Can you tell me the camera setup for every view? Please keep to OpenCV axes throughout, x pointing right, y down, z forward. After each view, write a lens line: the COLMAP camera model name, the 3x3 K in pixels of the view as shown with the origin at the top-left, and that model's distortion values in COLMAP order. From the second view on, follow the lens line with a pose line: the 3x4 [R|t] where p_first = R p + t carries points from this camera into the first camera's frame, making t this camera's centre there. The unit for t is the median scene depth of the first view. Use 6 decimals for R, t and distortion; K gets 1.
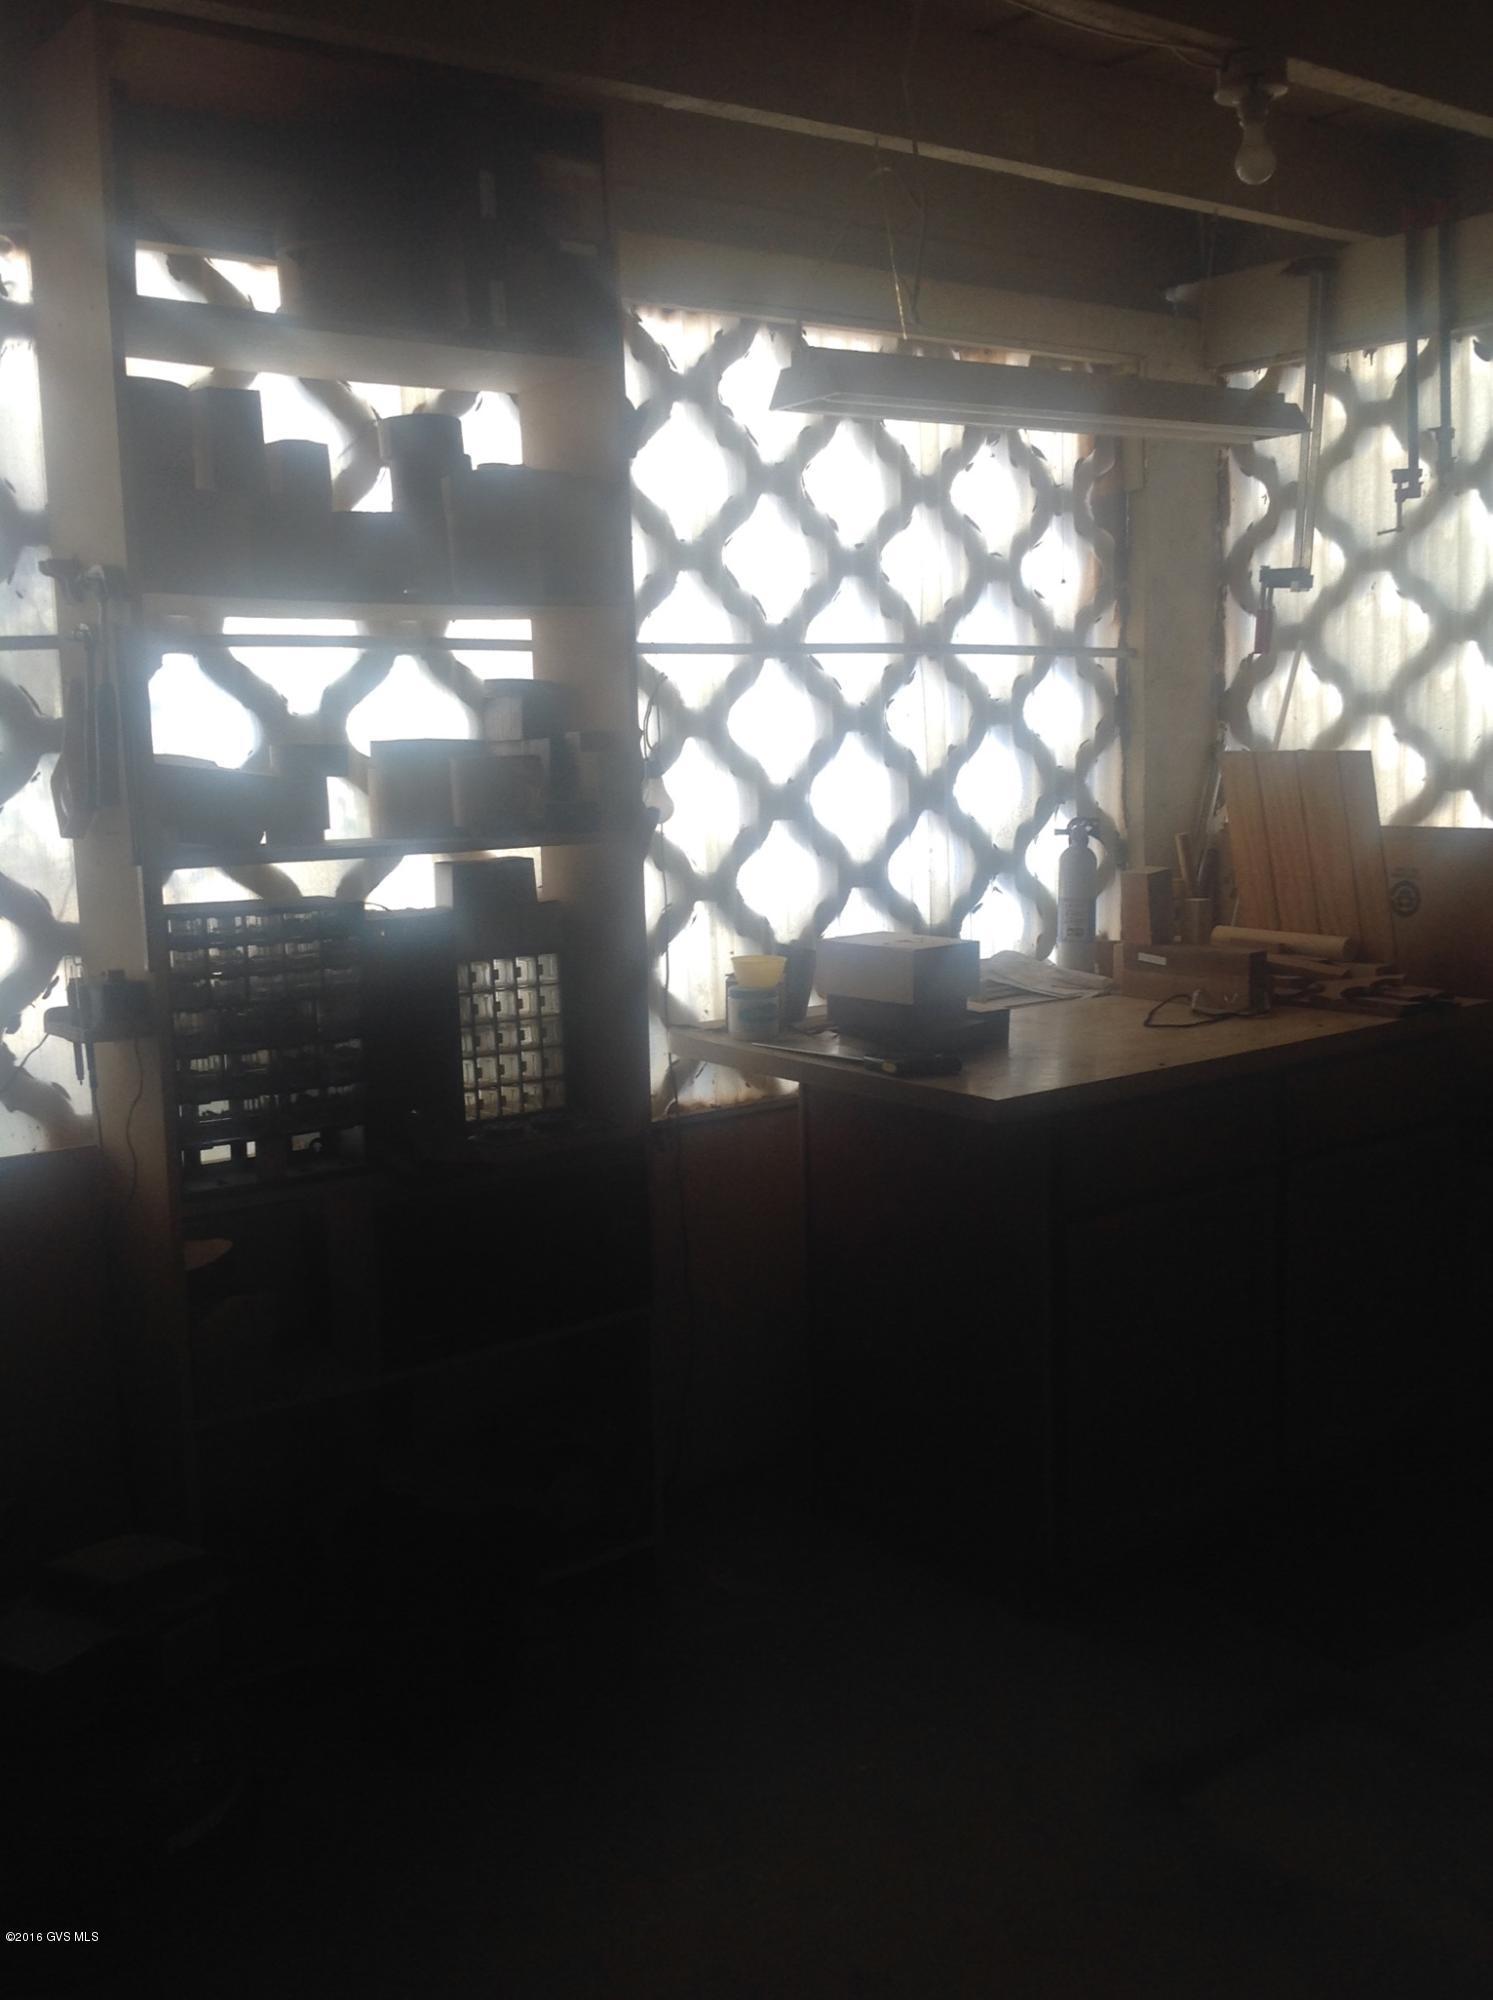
lens RADIAL K [[1869.9, 0, 746.5], [0, 1869.9, 1000.0], [0, 0, 1]] dist [0.087281, -0.373862]
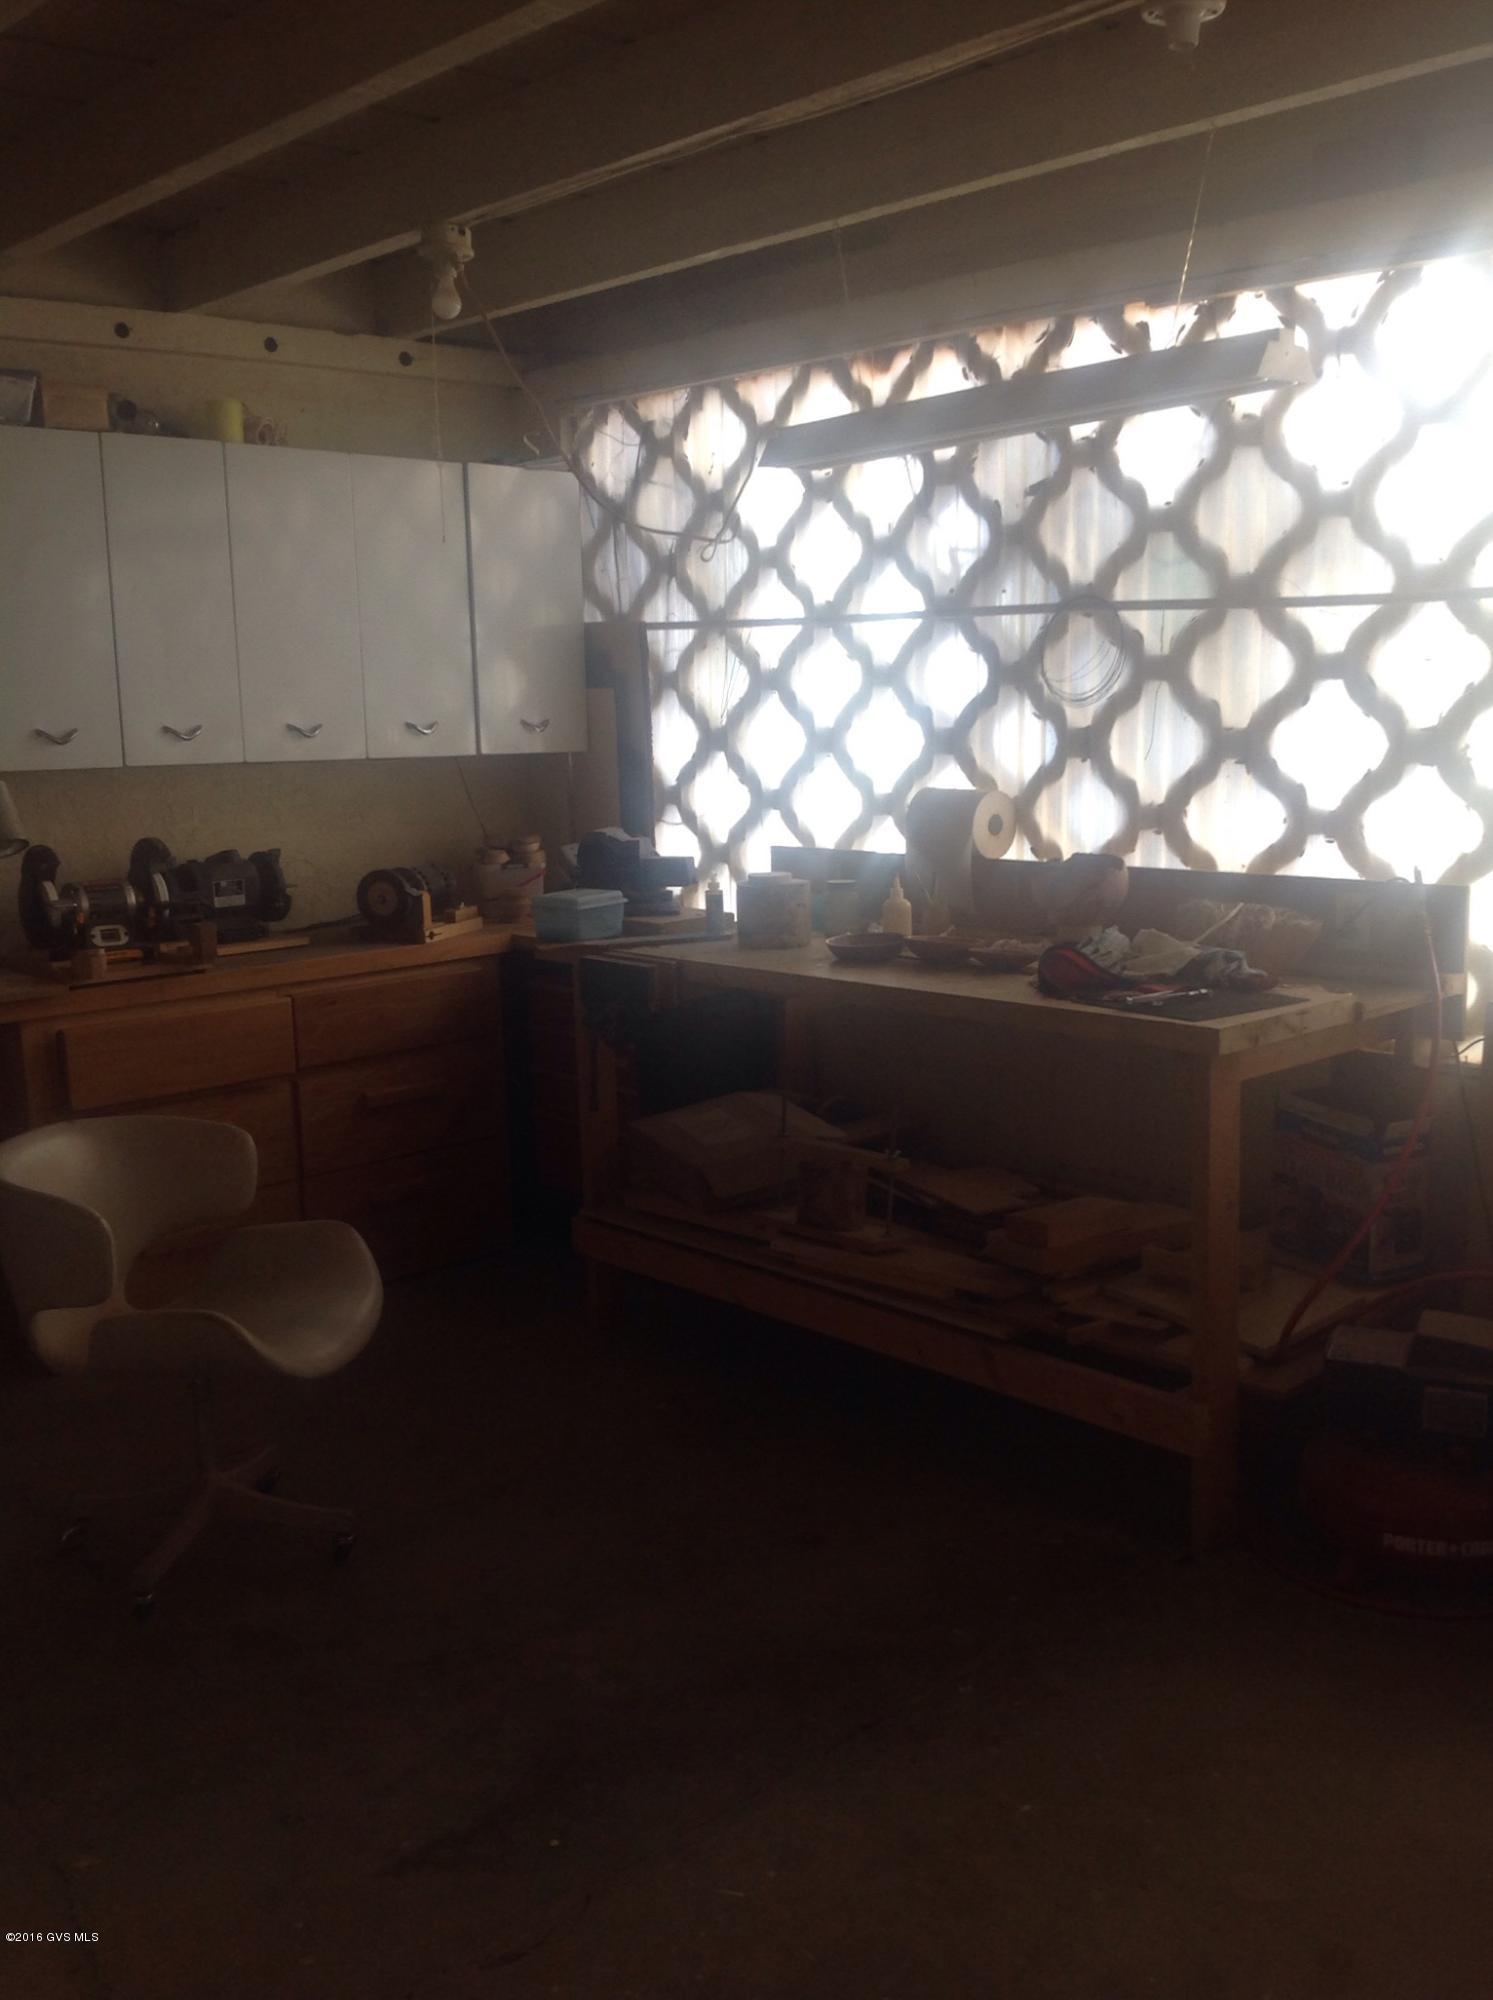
lens RADIAL K [[1869.9, 0, 746.5], [0, 1869.9, 1000.0], [0, 0, 1]] dist [0.087281, -0.373862]
pose [[0.359842, 0.169781, -0.917436, 1.171433], [-0.124627, 0.983239, 0.133077, -0.092608], [0.924652, 0.066451, 0.374970, 0.467199]]
